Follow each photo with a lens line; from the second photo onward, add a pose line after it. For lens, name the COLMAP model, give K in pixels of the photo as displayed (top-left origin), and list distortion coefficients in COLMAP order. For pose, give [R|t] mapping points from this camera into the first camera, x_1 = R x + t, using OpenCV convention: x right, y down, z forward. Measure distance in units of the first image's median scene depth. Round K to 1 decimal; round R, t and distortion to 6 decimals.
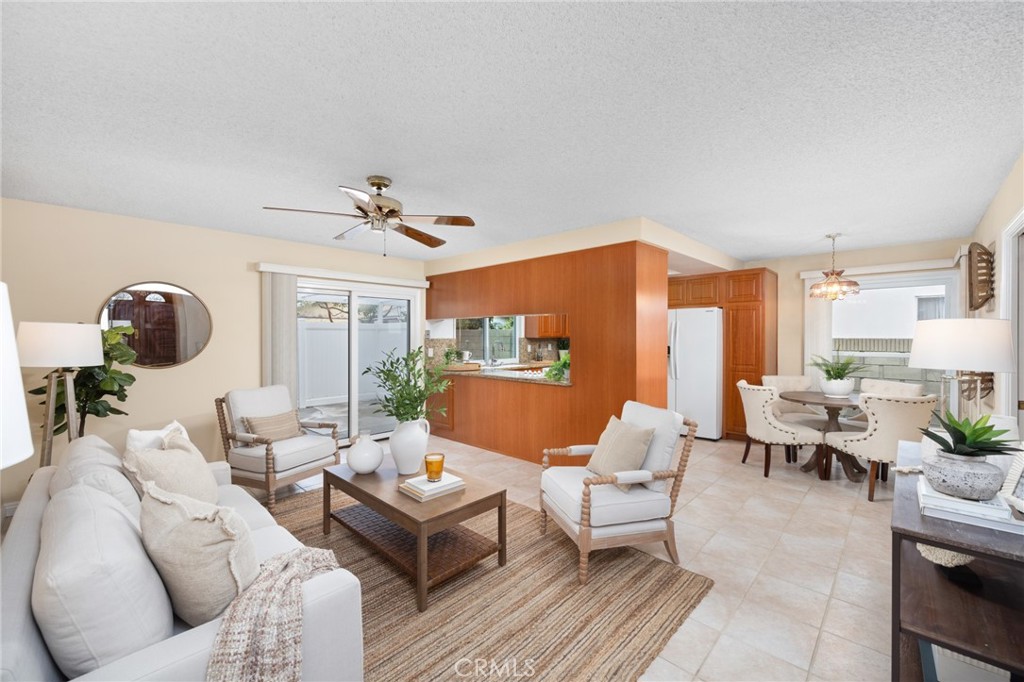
lens RADIAL K [[417.4, 0, 503.9], [0, 417.4, 340.7], [0, 0, 1]] dist [0.001574, 0.000093]
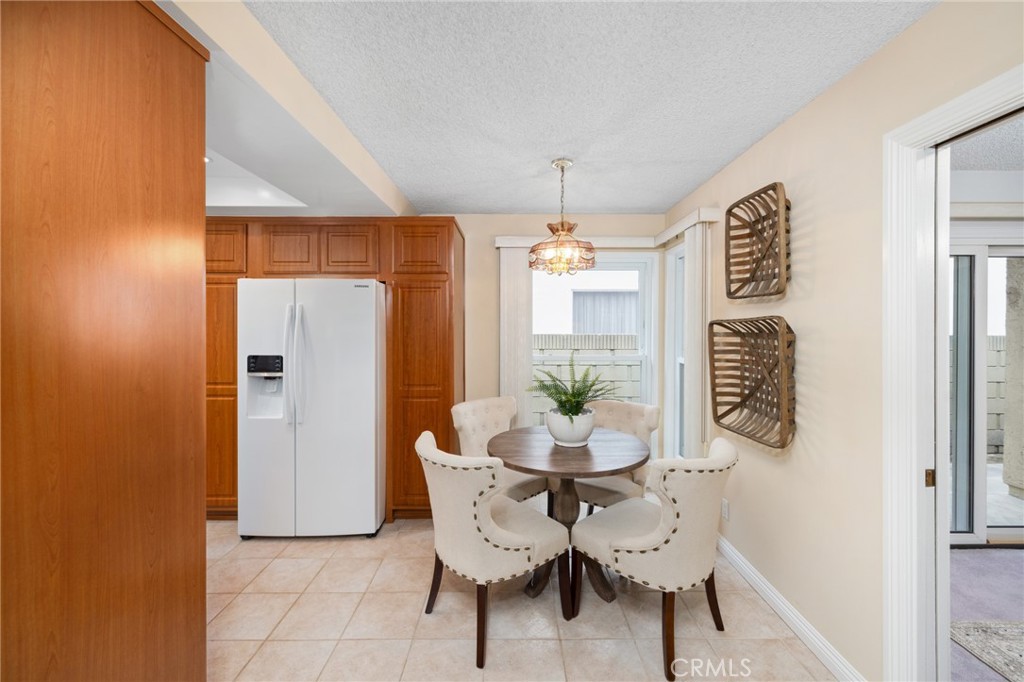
lens RADIAL K [[428.0, 0, 523.5], [0, 428.0, 327.6], [0, 0, 1]] dist [0.006782, 0.000610]
pose [[0.704097, 0.000128, 0.710104, 0.439655], [0.008286, 0.999930, -0.008396, -0.024155], [-0.710056, 0.011796, 0.704047, 0.832480]]
